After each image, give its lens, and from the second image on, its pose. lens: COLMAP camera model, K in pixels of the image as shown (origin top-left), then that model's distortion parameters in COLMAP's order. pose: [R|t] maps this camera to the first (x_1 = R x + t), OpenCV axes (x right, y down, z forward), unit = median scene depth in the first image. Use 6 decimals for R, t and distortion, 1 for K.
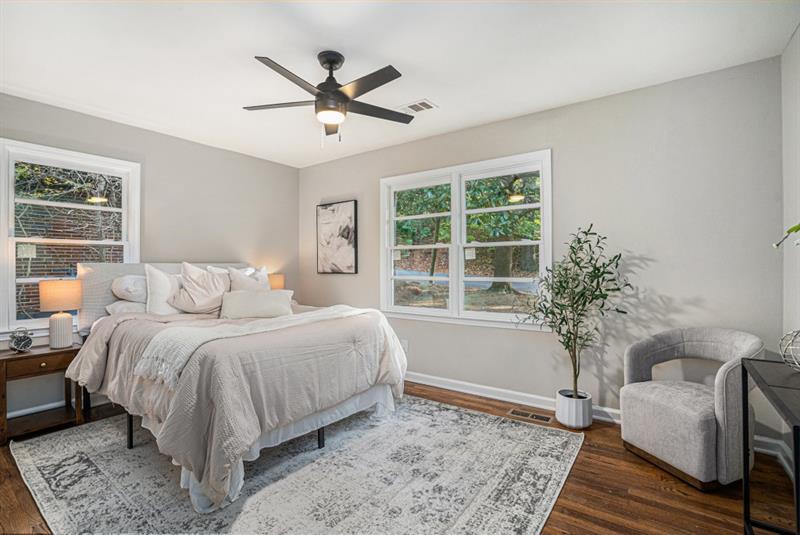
lens RADIAL K [[377.1, 0, 400.0], [0, 377.1, 267.5], [0, 0, 1]] dist [-0.001245, -0.000018]
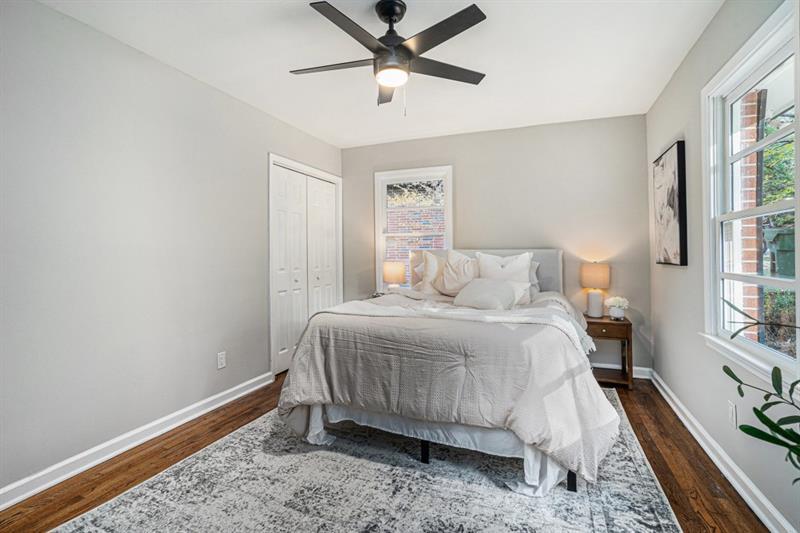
lens RADIAL K [[387.1, 0, 399.1], [0, 387.1, 248.8], [0, 0, 1]] dist [-0.027251, -0.000058]
pose [[0.238412, 0.004703, -0.971153, 0.665097], [-0.000398, 0.999989, 0.004745, -0.022437], [0.971164, -0.000745, 0.238411, 0.761852]]
